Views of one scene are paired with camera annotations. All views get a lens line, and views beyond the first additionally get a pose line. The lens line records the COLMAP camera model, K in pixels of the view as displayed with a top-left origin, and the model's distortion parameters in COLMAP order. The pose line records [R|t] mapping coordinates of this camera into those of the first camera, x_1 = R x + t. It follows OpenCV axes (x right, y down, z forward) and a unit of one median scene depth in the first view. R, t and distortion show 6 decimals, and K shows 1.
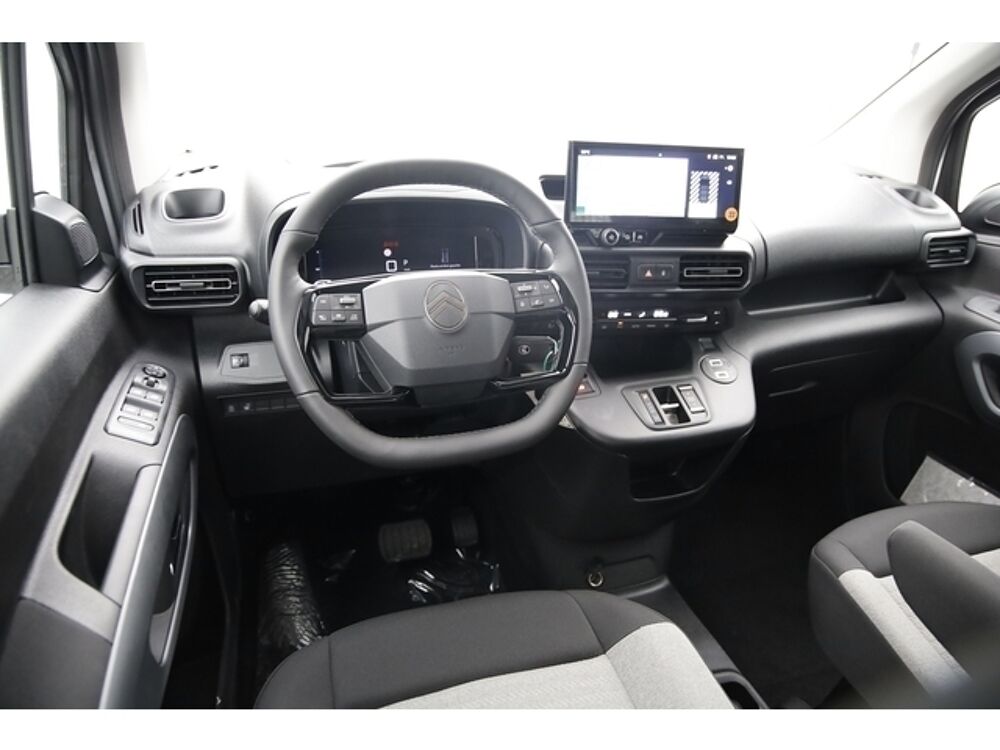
lens RADIAL K [[699.0, 0, 500.0], [0, 699.0, 375.0], [0, 0, 1]] dist [-0.100206, 0.076074]
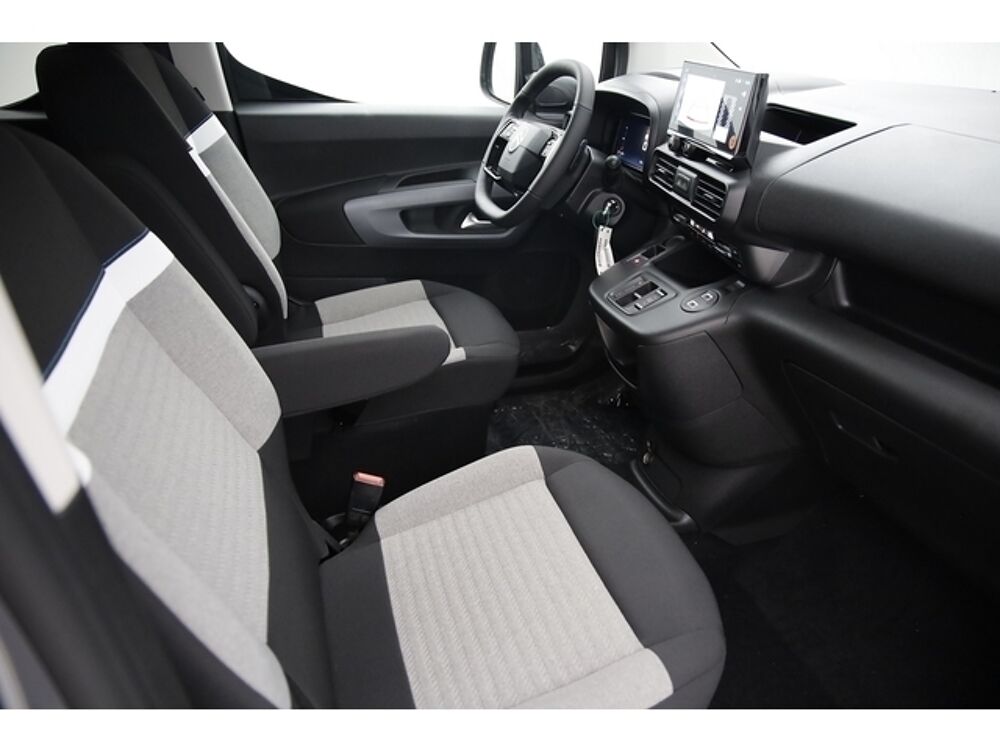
lens RADIAL K [[702.1, 0, 497.8], [0, 702.1, 373.5], [0, 0, 1]] dist [-0.098981, 0.076455]
pose [[-0.043126, 0.424011, -0.904630, 1.386510], [-0.386655, 0.827828, 0.406446, -0.234431], [0.921216, 0.367308, 0.128245, 0.703756]]
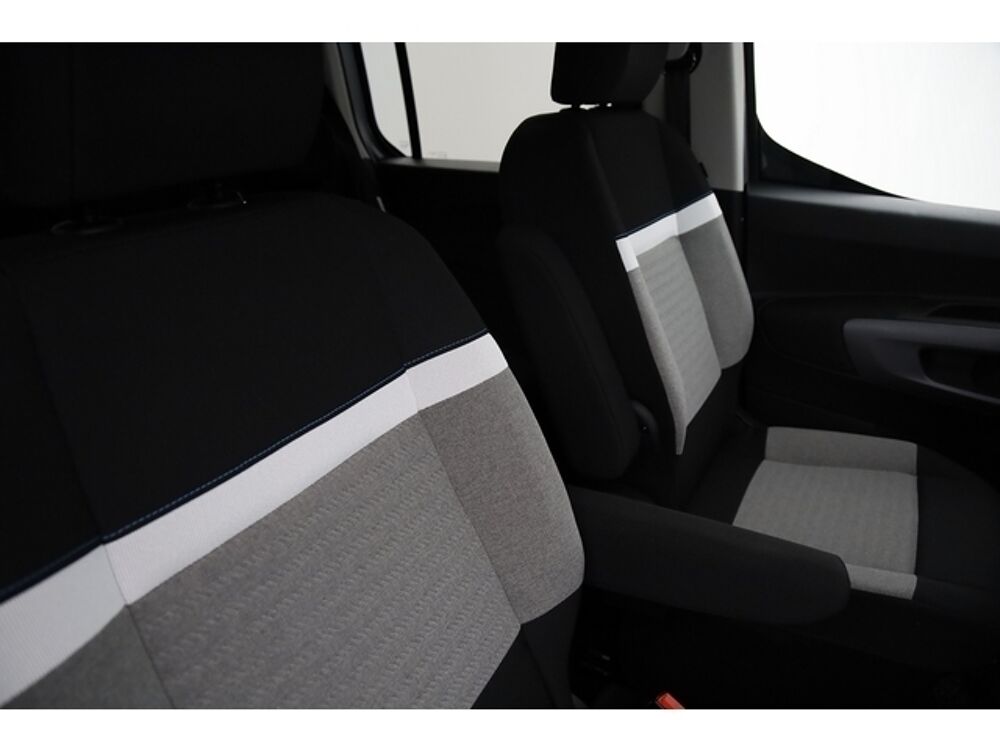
lens RADIAL K [[702.1, 0, 497.8], [0, 702.1, 373.5], [0, 0, 1]] dist [-0.098981, 0.076455]
pose [[-0.753949, 0.223866, -0.617612, 1.044366], [-0.271389, 0.750029, 0.603161, -0.280491], [0.598255, 0.622366, -0.504729, 0.751612]]
